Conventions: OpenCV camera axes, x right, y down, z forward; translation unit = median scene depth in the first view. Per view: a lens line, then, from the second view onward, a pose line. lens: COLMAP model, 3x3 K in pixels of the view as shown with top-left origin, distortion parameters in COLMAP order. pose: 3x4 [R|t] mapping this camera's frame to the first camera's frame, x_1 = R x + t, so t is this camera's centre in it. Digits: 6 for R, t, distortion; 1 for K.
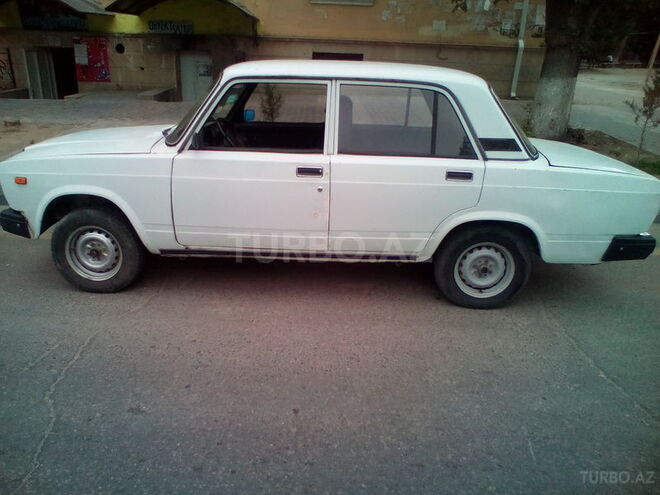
lens RADIAL K [[519.2, 0, 317.4], [0, 519.2, 247.6], [0, 0, 1]] dist [-0.024614, -0.008769]
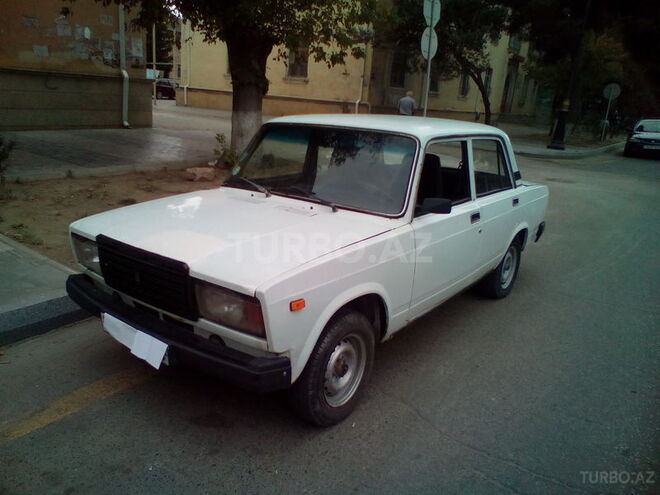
lens RADIAL K [[519.2, 0, 317.4], [0, 519.2, 247.6], [0, 0, 1]] dist [-0.024614, -0.008769]
pose [[0.590103, -0.218260, 0.777265, -0.246484], [0.246731, 0.965455, 0.083785, -0.058137], [-0.768702, 0.142333, 0.623570, 0.125567]]
